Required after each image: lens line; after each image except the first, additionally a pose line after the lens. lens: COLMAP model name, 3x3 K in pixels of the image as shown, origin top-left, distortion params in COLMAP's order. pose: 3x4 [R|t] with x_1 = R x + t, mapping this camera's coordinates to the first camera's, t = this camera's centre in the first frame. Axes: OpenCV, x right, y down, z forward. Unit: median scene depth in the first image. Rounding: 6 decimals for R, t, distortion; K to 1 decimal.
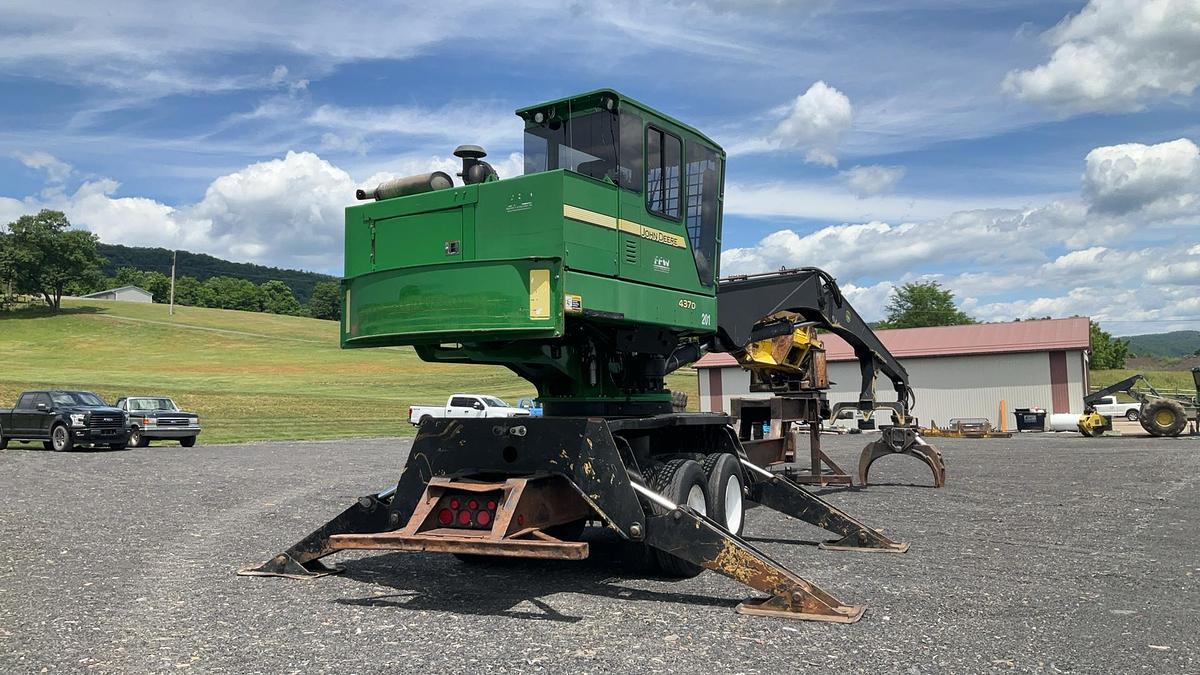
lens RADIAL K [[948.6, 0, 595.1], [0, 948.6, 333.5], [0, 0, 1]] dist [0.104704, -0.193972]
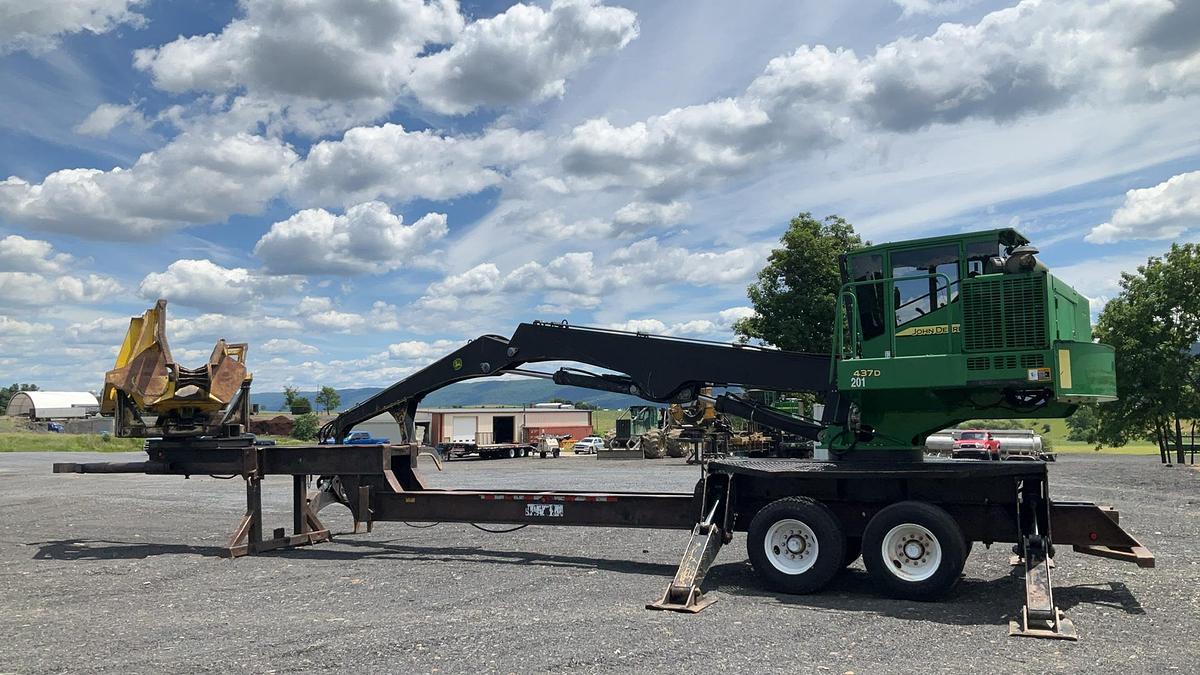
lens RADIAL K [[948.6, 0, 595.1], [0, 948.6, 333.5], [0, 0, 1]] dist [0.104704, -0.193972]
pose [[-0.000882, 0.113208, 0.993571, -0.728756], [-0.067815, 0.991277, -0.113007, 0.052910], [-0.997698, -0.067479, 0.006803, 0.816336]]
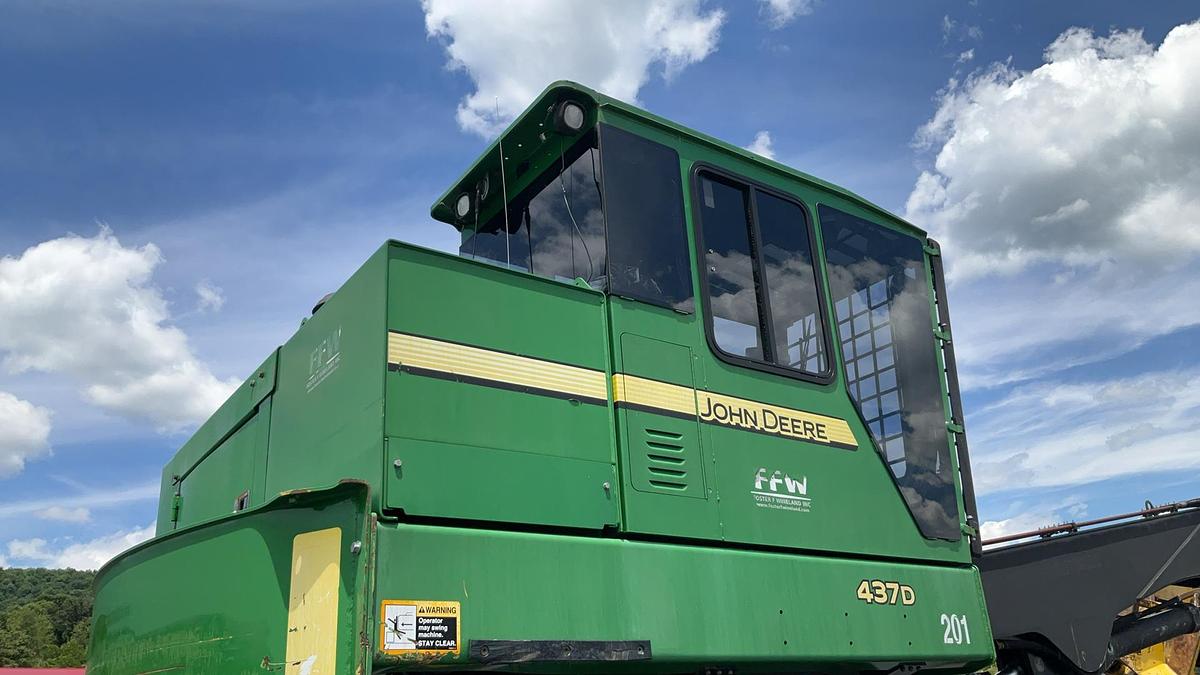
lens RADIAL K [[948.6, 0, 595.1], [0, 948.6, 333.5], [0, 0, 1]] dist [0.104704, -0.193972]
pose [[0.942788, -0.178383, -0.281655, 0.061985], [0.081256, 0.942287, -0.324797, -0.007227], [0.323338, 0.283328, 0.902872, 0.321740]]
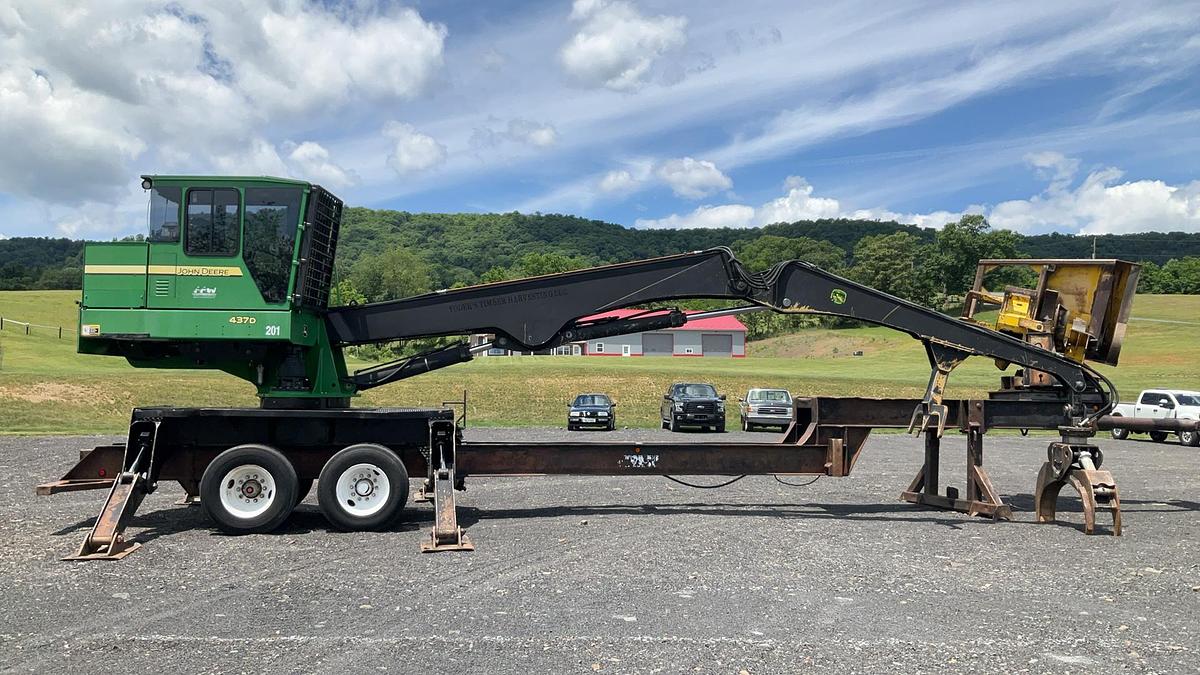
lens RADIAL K [[948.6, 0, 595.1], [0, 948.6, 333.5], [0, 0, 1]] dist [0.104704, -0.193972]
pose [[0.570086, -0.039985, -0.820612, 0.763121], [0.047265, 0.998757, -0.015830, 0.015674], [0.820224, -0.029762, 0.571267, 0.358612]]
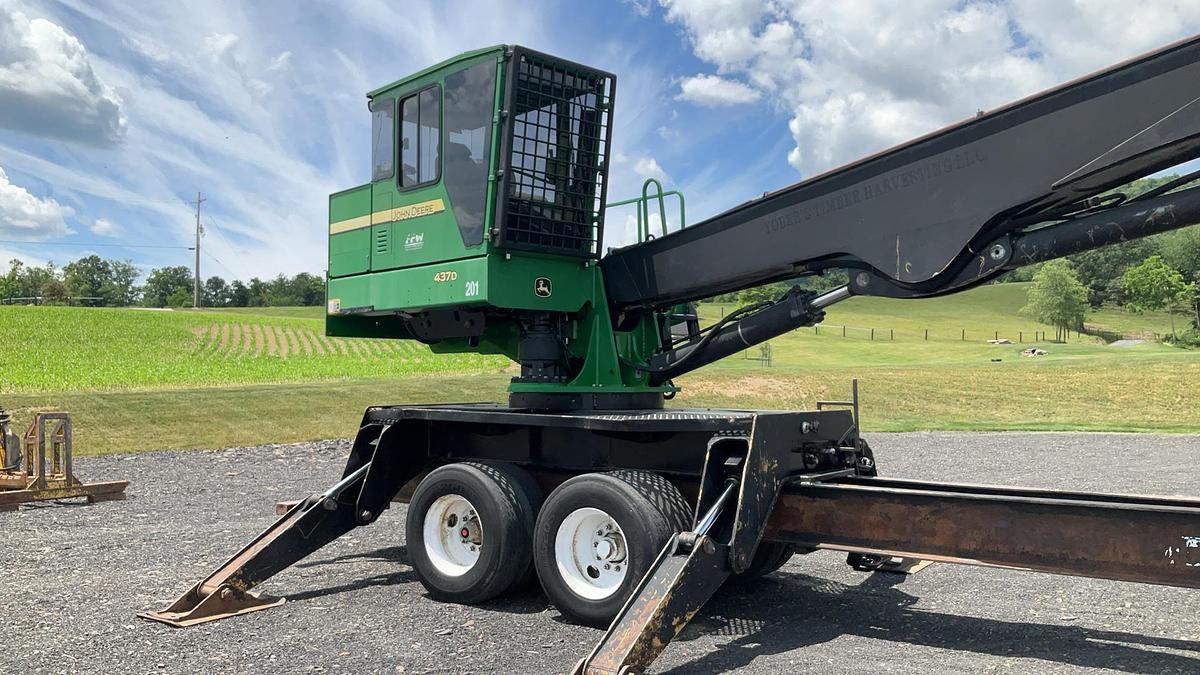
lens RADIAL K [[965.1, 0, 594.2], [0, 965.1, 333.9], [0, 0, 1]] dist [0.107134, -0.213907]
pose [[-0.200690, -0.044848, -0.978628, 0.490790], [0.068883, 0.995833, -0.059762, 0.043174], [0.977230, -0.079404, -0.196764, 0.703424]]
